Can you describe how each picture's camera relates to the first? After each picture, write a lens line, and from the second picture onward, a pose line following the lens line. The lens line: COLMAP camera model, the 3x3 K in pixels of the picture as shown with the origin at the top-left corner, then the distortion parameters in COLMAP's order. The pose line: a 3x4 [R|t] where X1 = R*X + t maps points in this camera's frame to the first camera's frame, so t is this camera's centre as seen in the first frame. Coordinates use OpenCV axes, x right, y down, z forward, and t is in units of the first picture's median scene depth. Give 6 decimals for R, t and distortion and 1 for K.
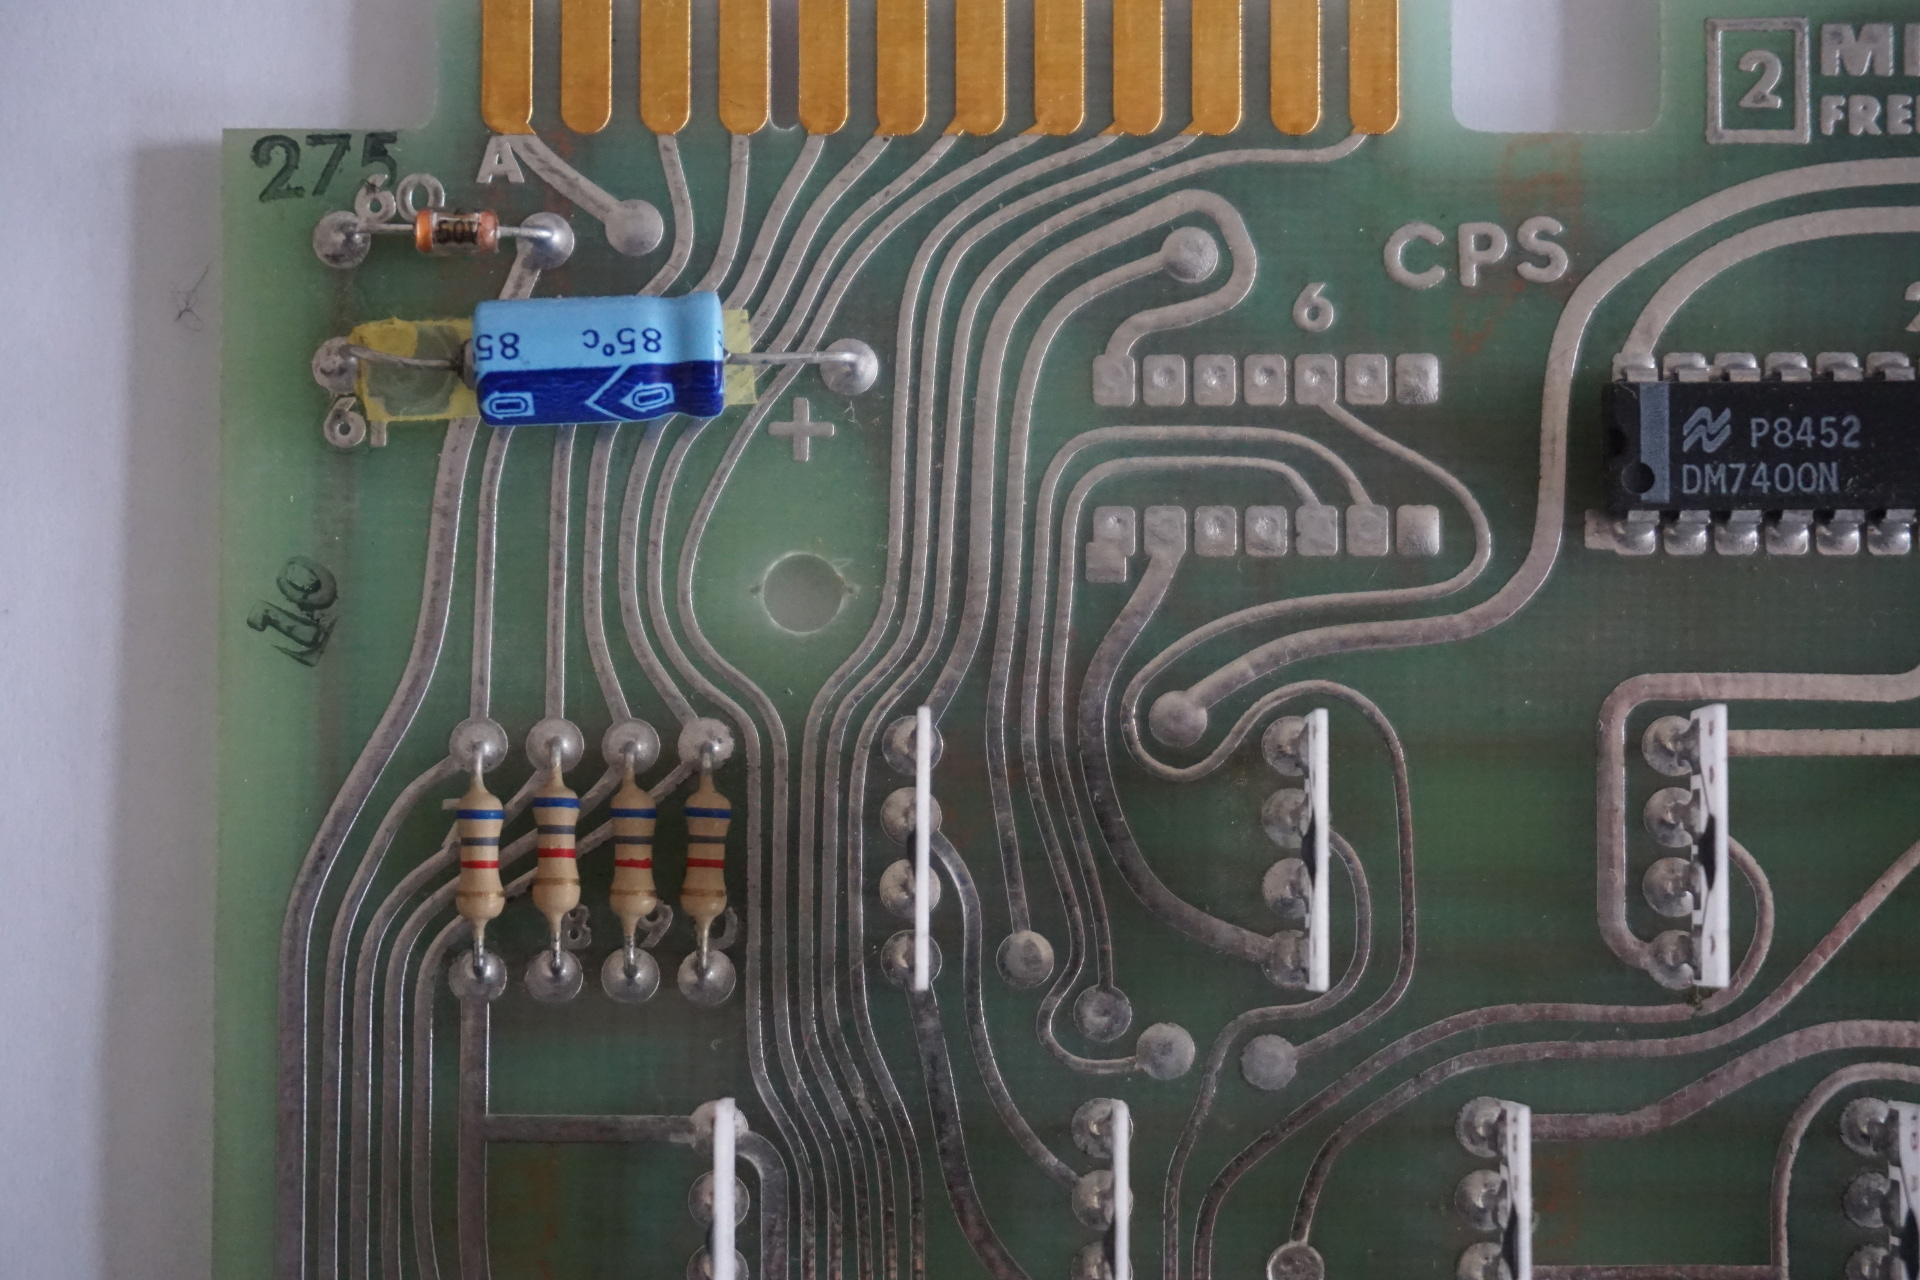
lens RADIAL K [[4190.5, 0, 959.3], [0, 4190.5, 657.7], [0, 0, 1]] dist [0.052718, 0.000000]
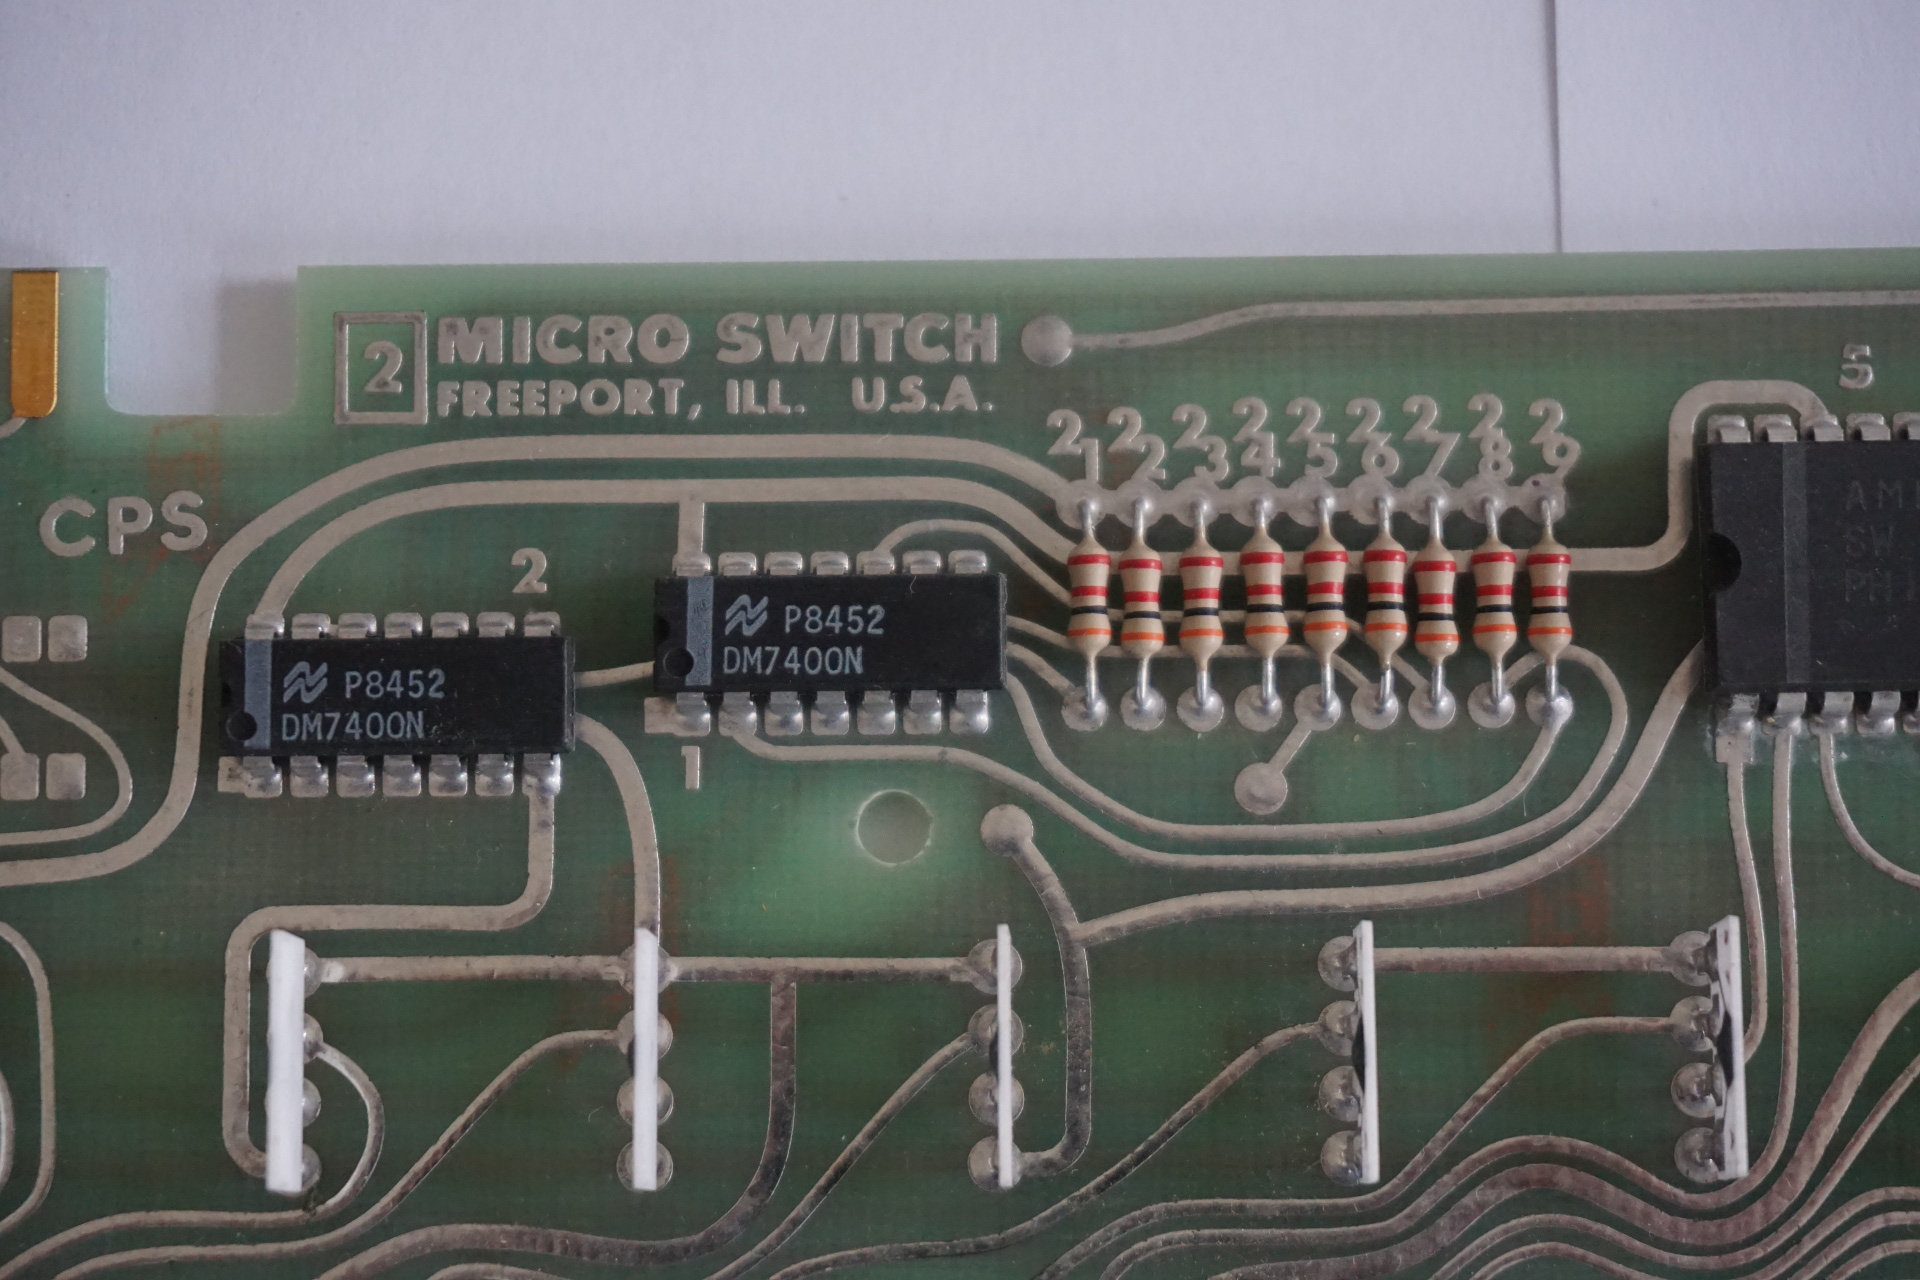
lens RADIAL K [[4190.5, 0, 961.8], [0, 4190.5, 636.9], [0, 0, 1]] dist [0.052718, 0.000000]
pose [[0.999973, -0.007277, -0.001297, 0.344885], [0.007161, 0.997205, -0.074369, 0.016550], [0.001835, 0.074358, 0.997230, -0.096150]]
